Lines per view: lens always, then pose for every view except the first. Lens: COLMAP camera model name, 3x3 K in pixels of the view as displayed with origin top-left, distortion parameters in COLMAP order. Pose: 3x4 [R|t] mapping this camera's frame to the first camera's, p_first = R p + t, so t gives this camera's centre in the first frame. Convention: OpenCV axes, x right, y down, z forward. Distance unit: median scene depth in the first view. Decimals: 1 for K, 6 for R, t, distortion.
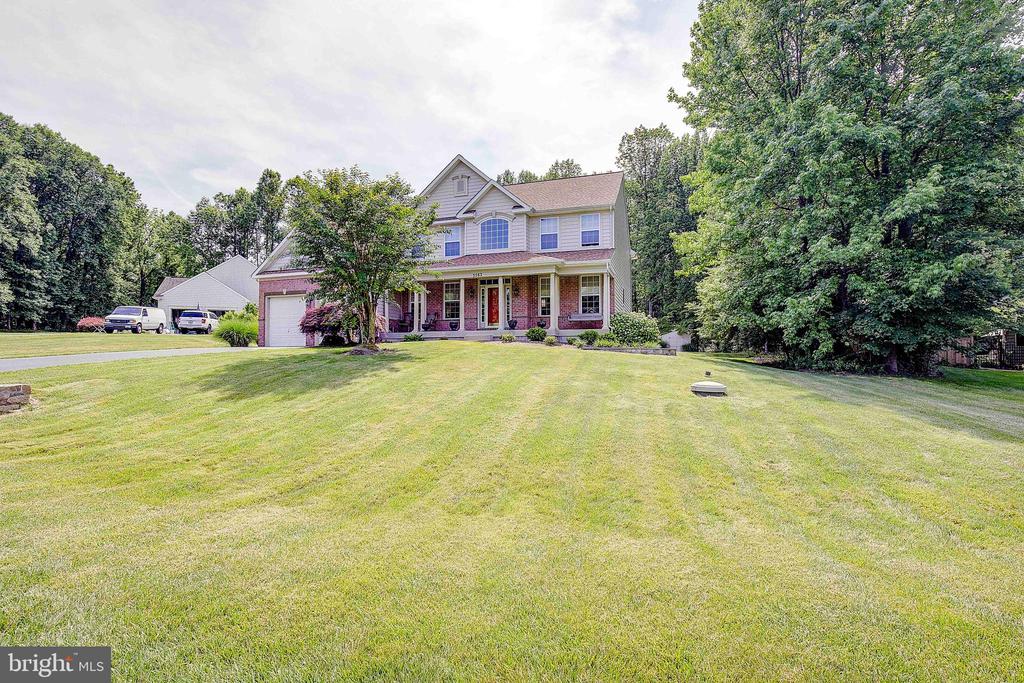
lens RADIAL K [[445.0, 0, 512.0], [0, 445.0, 341.5], [0, 0, 1]] dist [0.000552, 0.000141]
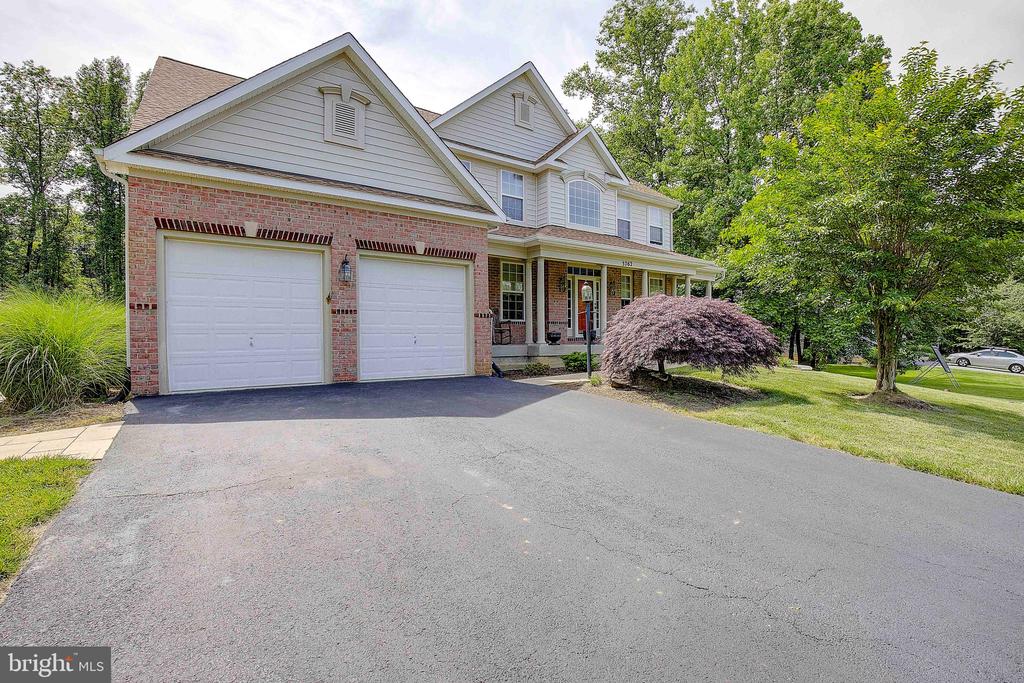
lens RADIAL K [[480.1, 0, 516.6], [0, 480.1, 335.9], [0, 0, 1]] dist [0.001659, 0.000304]
pose [[0.595469, 0.007481, 0.803343, -0.577168], [-0.003263, 0.999971, -0.006893, -0.023507], [-0.803371, 0.001483, 0.595476, 0.520033]]
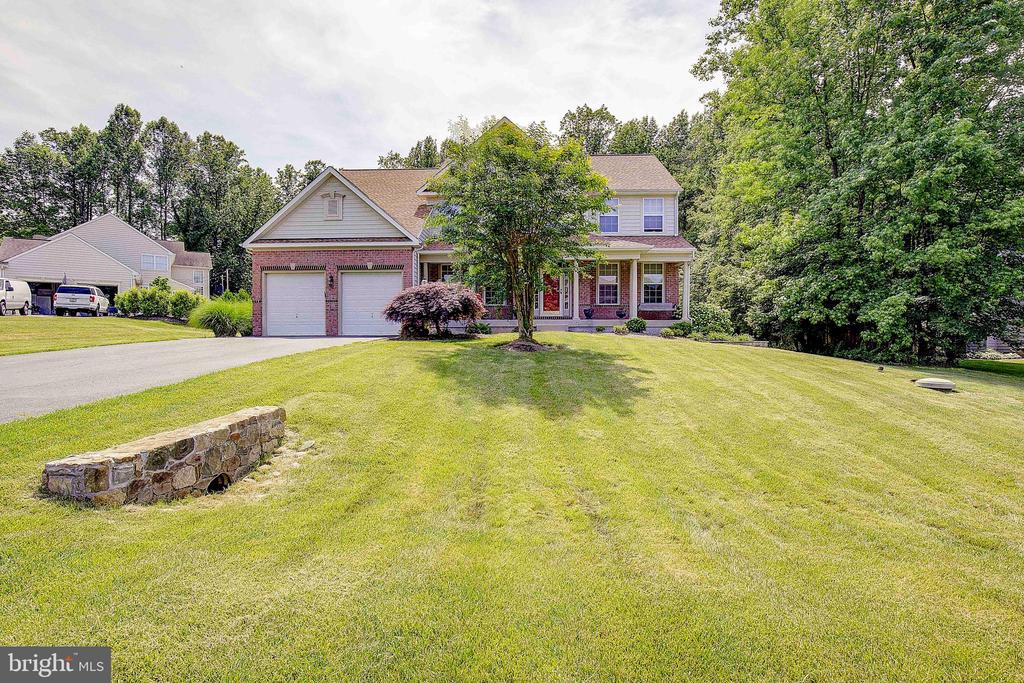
lens RADIAL K [[468.4, 0, 486.2], [0, 468.4, 341.2], [0, 0, 1]] dist [-0.002817, -0.000842]
pose [[0.968580, 0.002446, 0.248690, -0.324404], [-0.009677, 0.999565, 0.027860, -0.005060], [-0.248514, -0.029391, 0.968182, 0.091606]]
